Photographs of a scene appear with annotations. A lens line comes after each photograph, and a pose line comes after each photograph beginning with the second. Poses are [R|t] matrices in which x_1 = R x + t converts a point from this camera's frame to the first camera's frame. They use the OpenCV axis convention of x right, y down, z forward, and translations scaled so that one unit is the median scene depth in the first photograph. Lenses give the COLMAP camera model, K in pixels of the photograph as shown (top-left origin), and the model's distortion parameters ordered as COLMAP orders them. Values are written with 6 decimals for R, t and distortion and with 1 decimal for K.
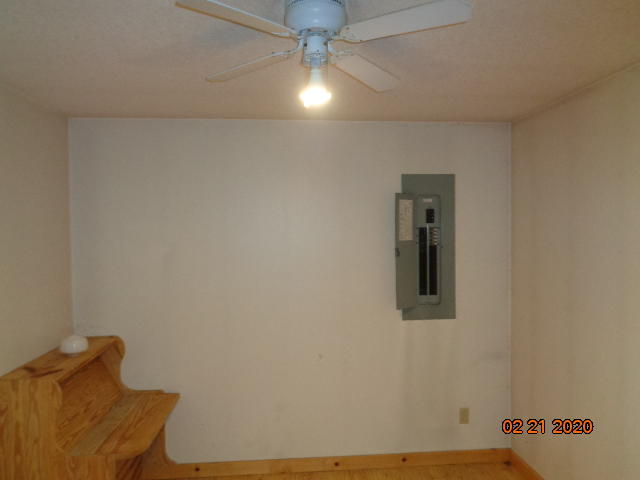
lens RADIAL K [[473.6, 0, 325.1], [0, 473.6, 238.5], [0, 0, 1]] dist [0.011997, 0.002979]
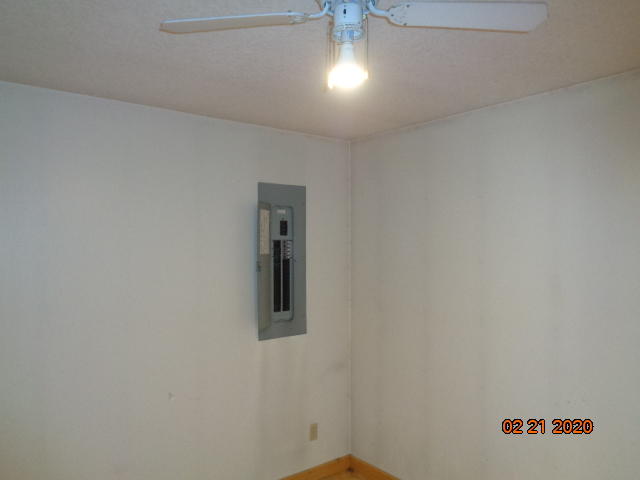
lens RADIAL K [[473.6, 0, 319.6], [0, 473.6, 241.3], [0, 0, 1]] dist [0.011997, 0.002979]
pose [[0.846401, 0.009271, 0.532465, -0.225119], [0.003736, 0.999720, -0.023346, 0.001689], [-0.532532, 0.021749, 0.846130, 0.155159]]
